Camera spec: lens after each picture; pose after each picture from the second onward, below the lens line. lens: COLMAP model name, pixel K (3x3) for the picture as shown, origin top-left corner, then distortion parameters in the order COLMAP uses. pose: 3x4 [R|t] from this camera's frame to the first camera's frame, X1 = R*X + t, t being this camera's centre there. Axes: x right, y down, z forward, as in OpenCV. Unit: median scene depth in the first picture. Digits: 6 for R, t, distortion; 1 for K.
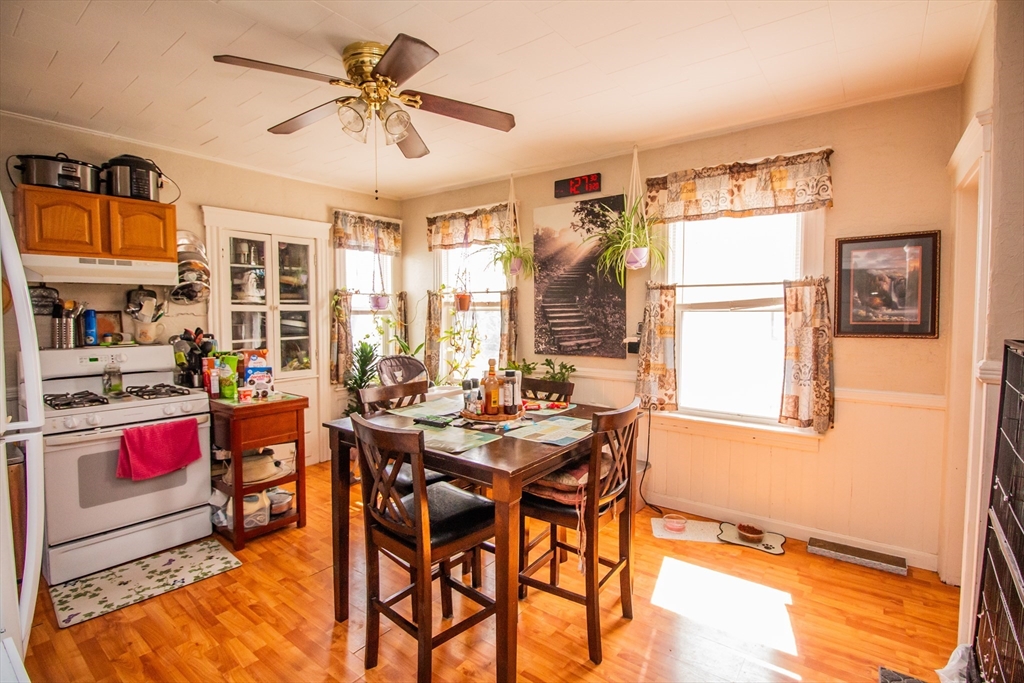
lens RADIAL K [[473.9, 0, 515.2], [0, 473.9, 334.5], [0, 0, 1]] dist [0.000936, -0.014063]
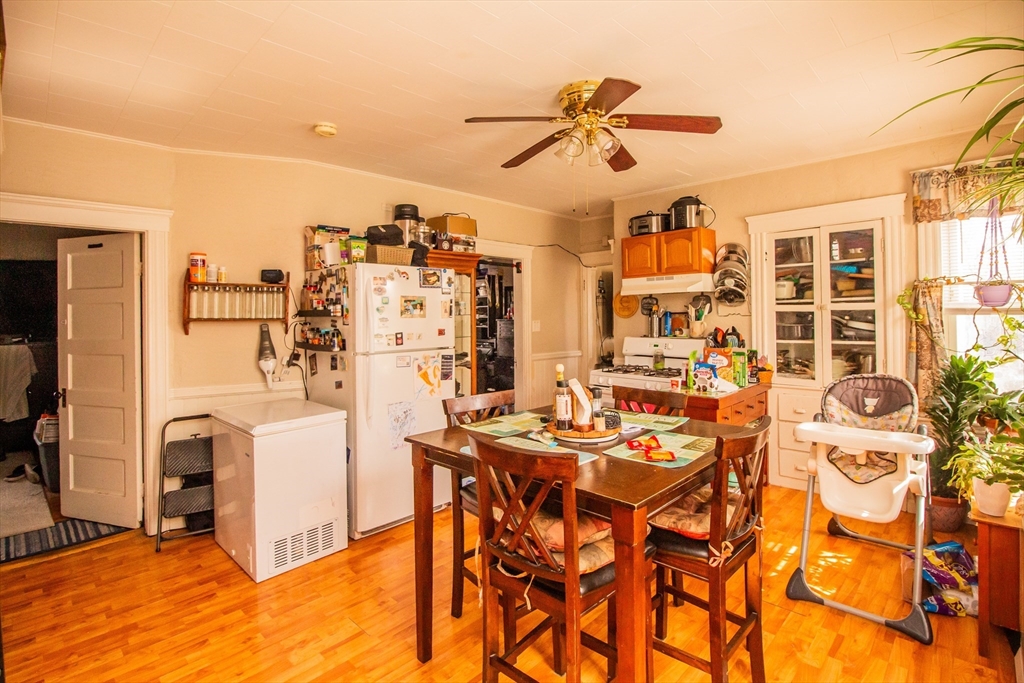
lens RADIAL K [[488.5, 0, 515.1], [0, 488.5, 312.6], [0, 0, 1]] dist [0.000158, -0.000055]
pose [[-0.104163, 0.000586, -0.994560, 0.515687], [-0.036191, 0.999335, 0.004379, -0.031123], [0.993902, 0.036450, -0.104073, 0.554787]]
